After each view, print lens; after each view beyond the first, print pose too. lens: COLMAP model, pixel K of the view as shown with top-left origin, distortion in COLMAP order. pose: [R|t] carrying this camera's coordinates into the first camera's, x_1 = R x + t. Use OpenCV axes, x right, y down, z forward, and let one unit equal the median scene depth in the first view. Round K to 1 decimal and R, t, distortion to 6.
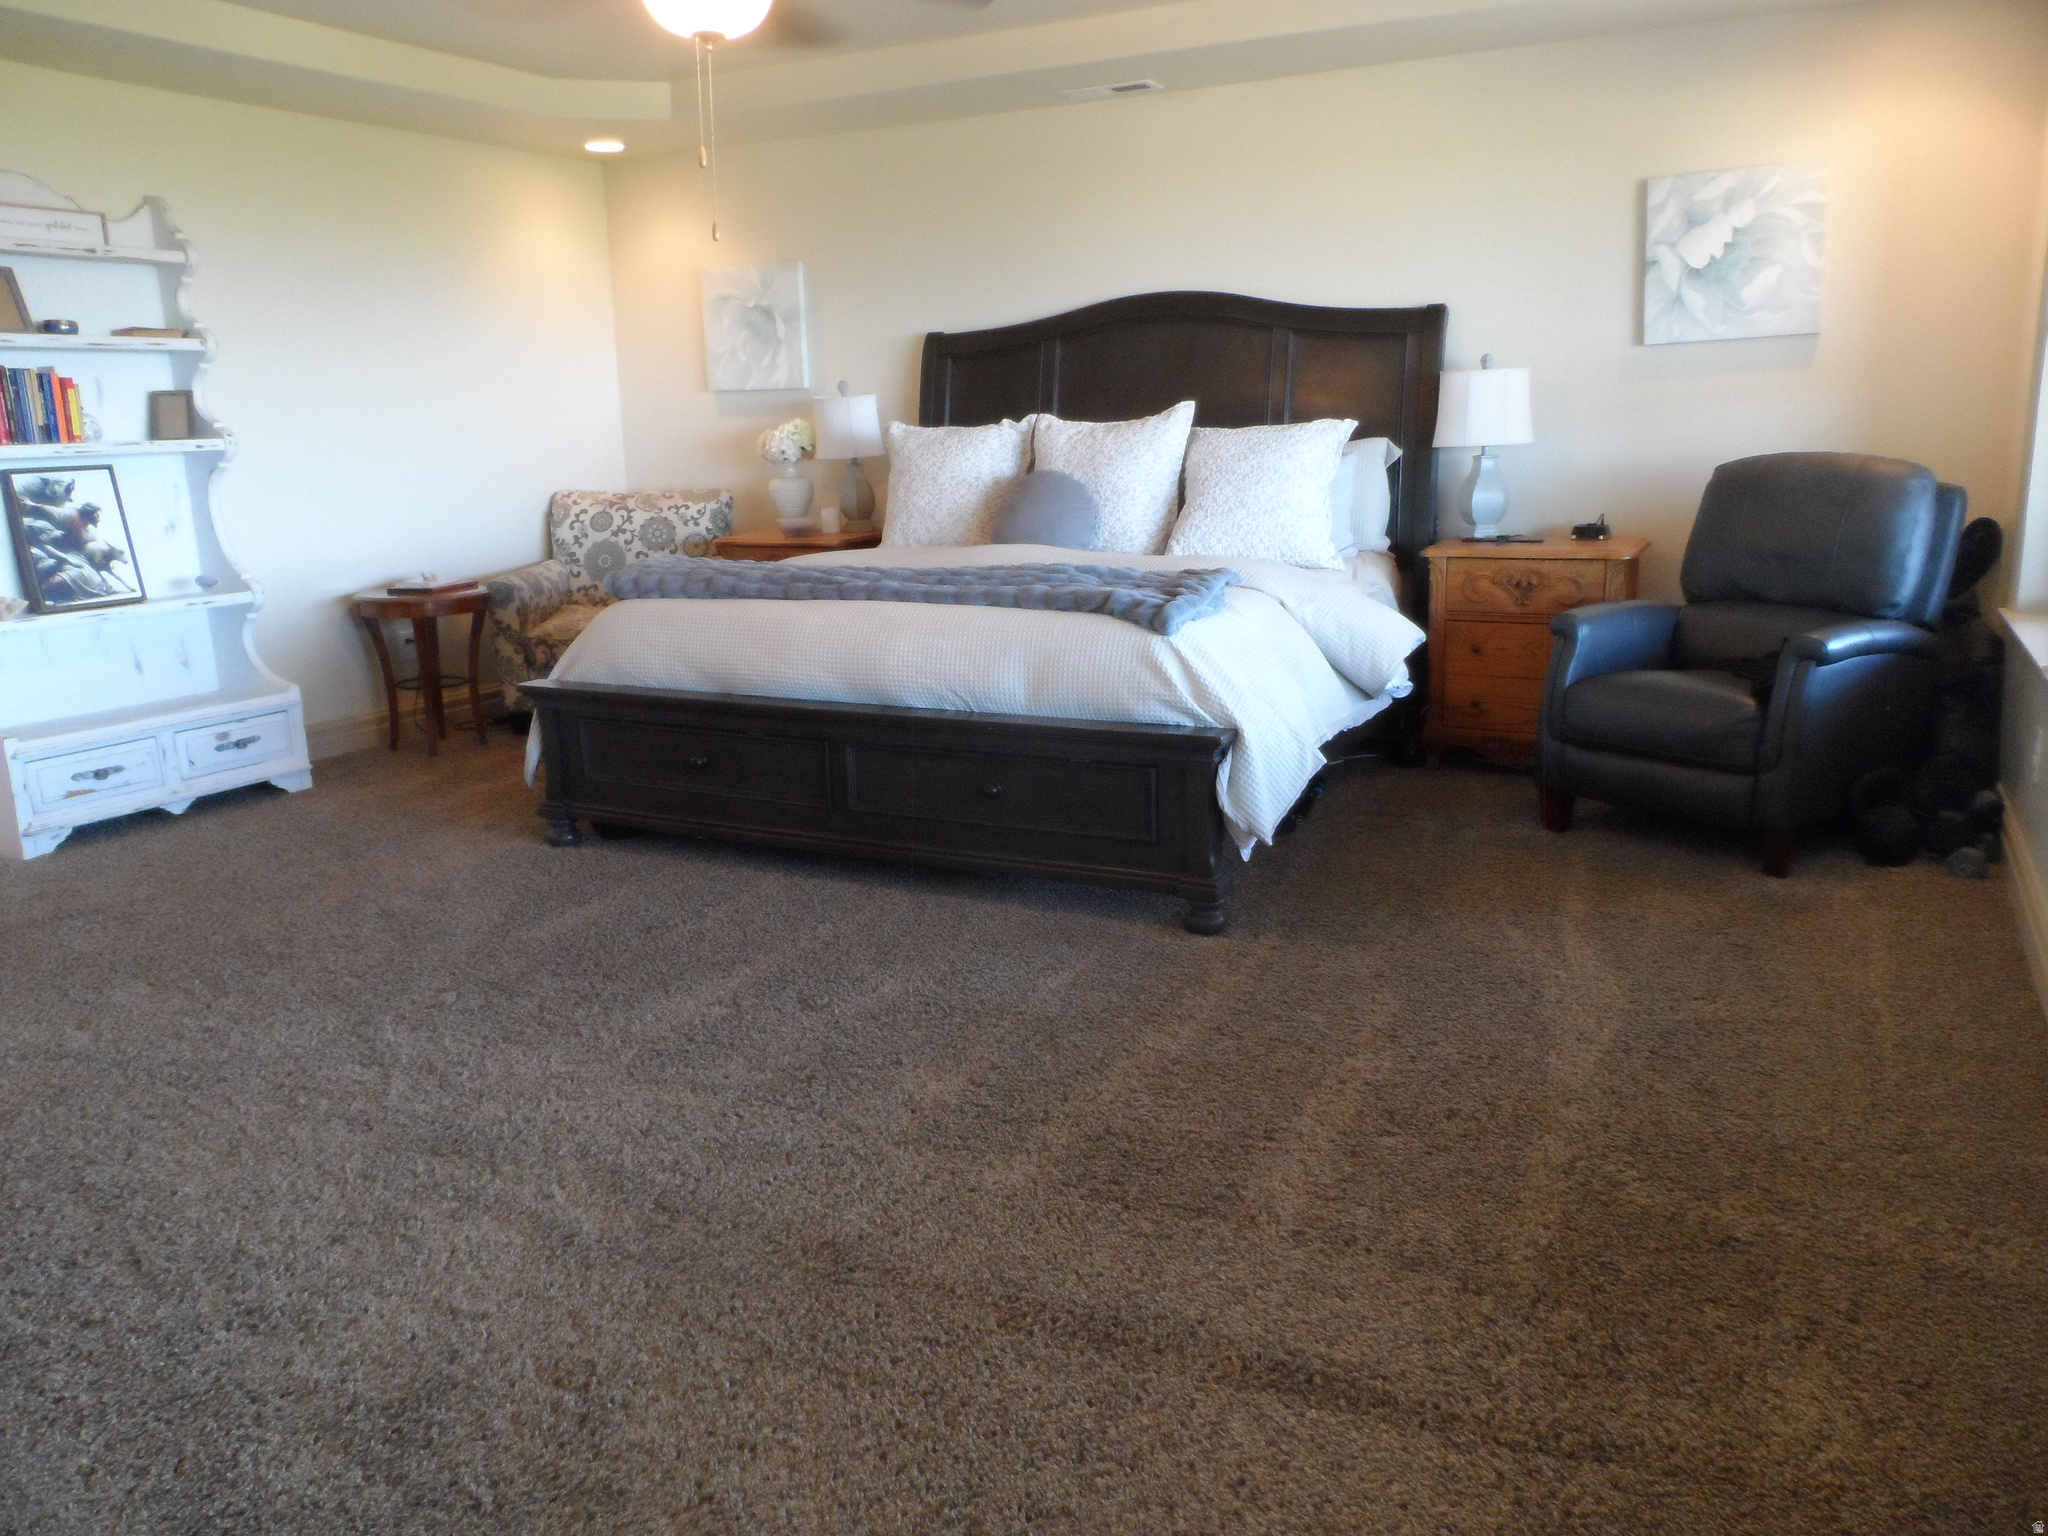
lens RADIAL K [[1536.3, 0, 1024.0], [0, 1536.3, 768.0], [0, 0, 1]] dist [-0.022980, -0.003728]
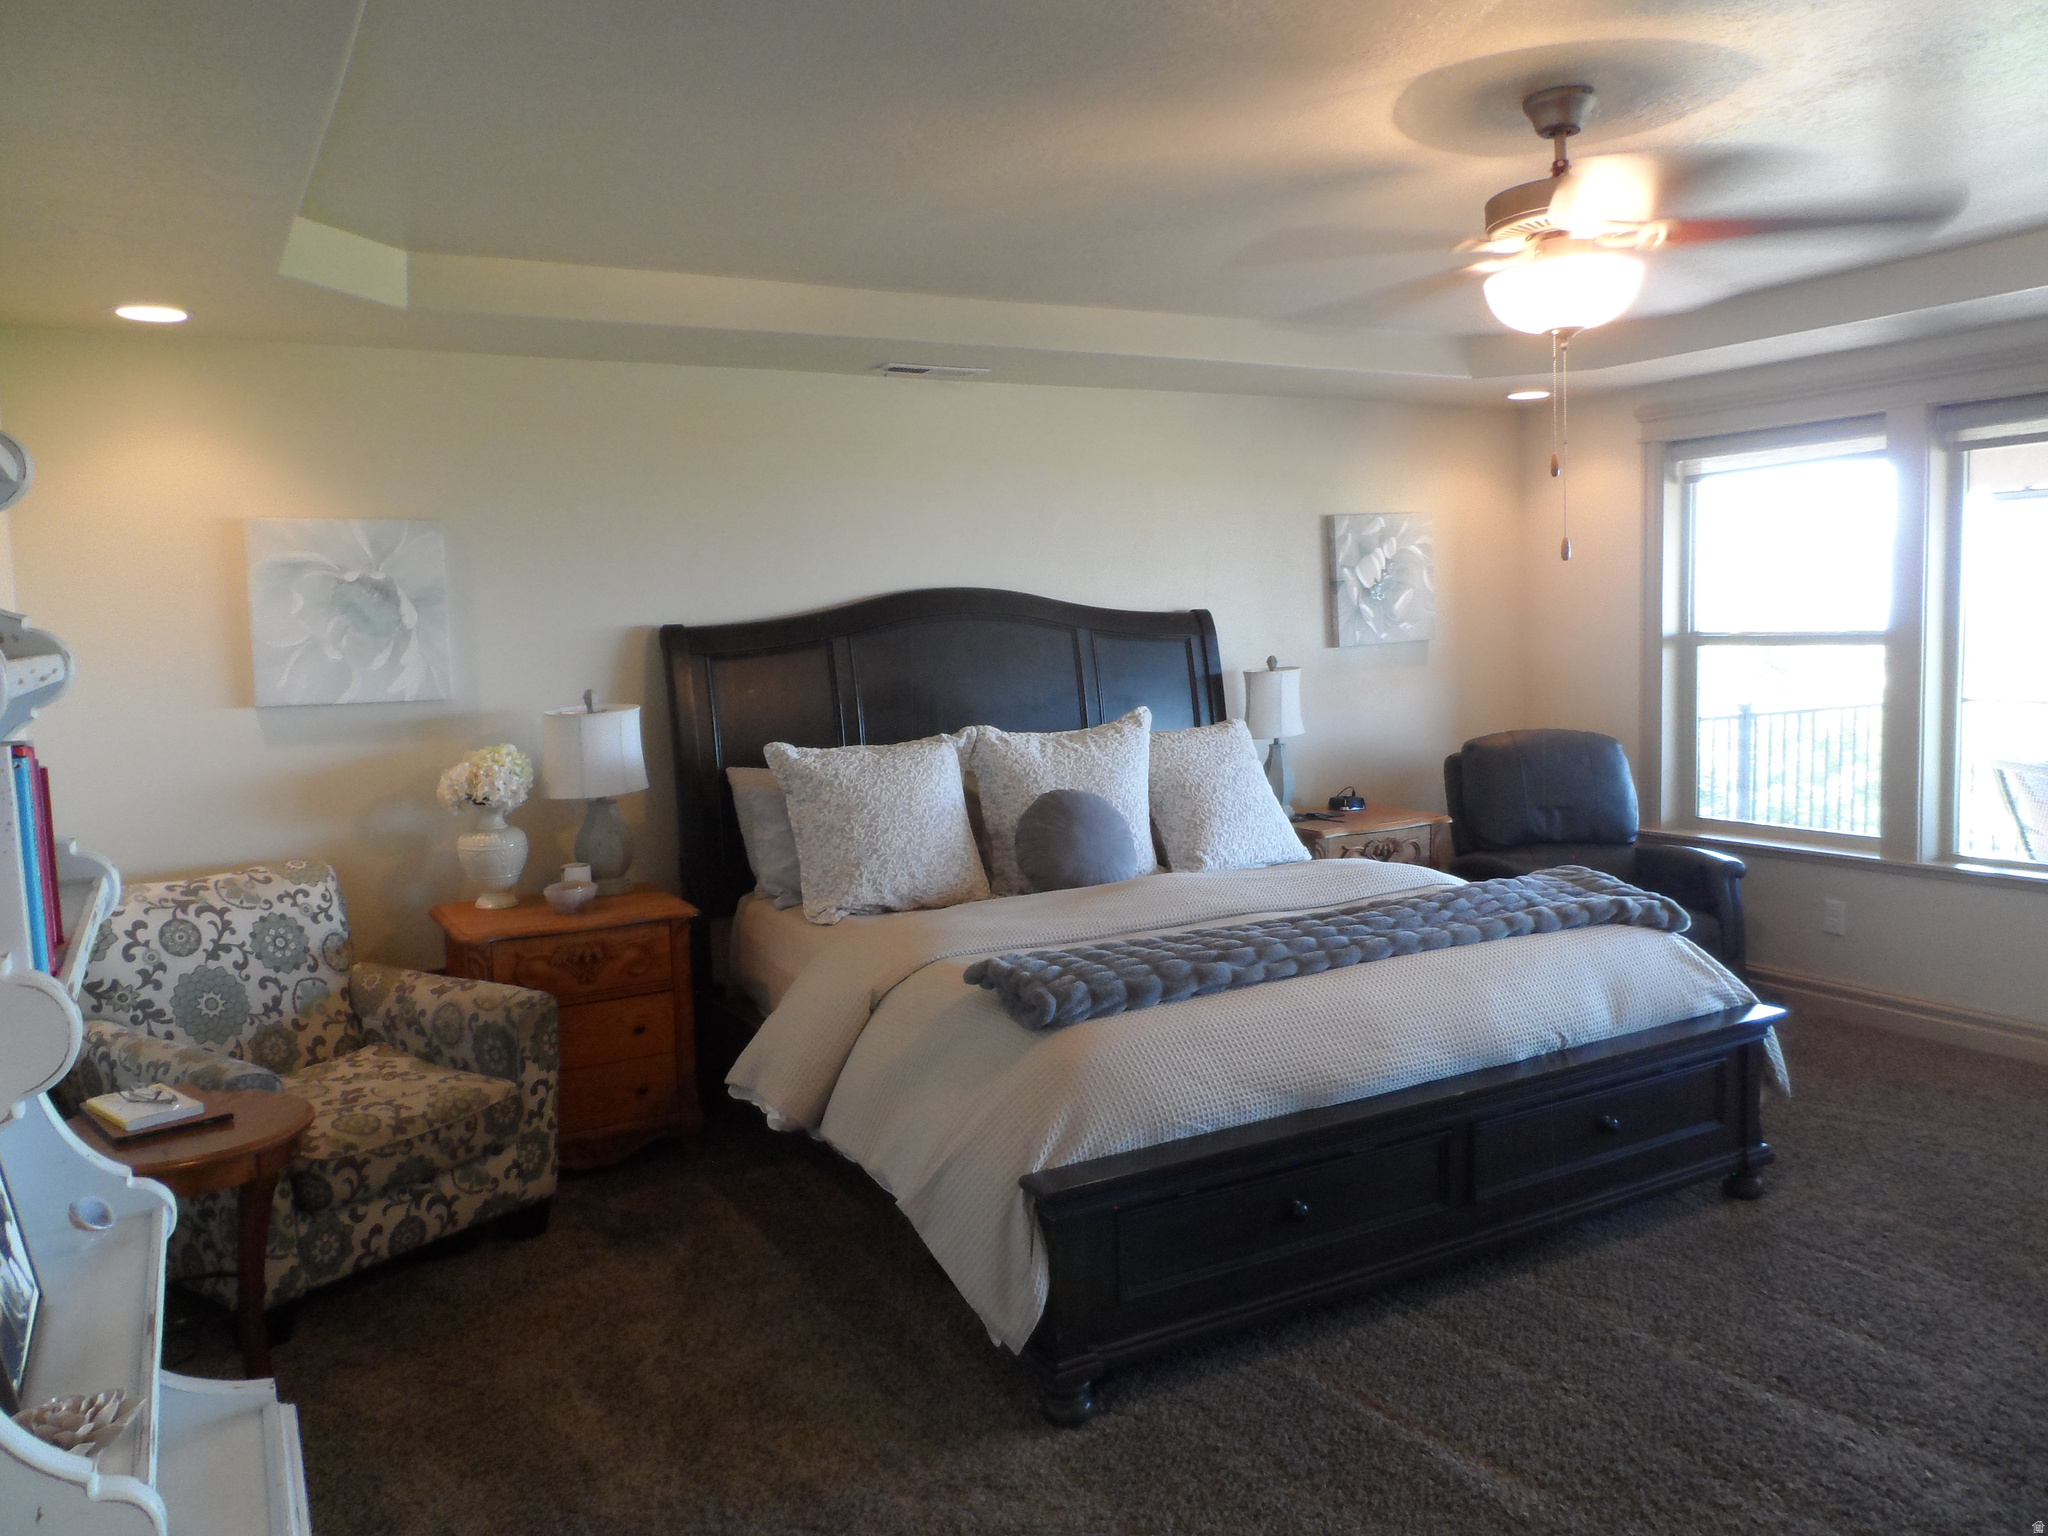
lens RADIAL K [[1536.3, 0, 1024.0], [0, 1536.3, 768.0], [0, 0, 1]] dist [-0.022980, -0.003728]
pose [[0.550597, -0.069798, 0.831848, -0.574035], [0.201114, 0.978238, -0.051035, -0.131077], [-0.810183, 0.195396, 0.552652, 0.419571]]
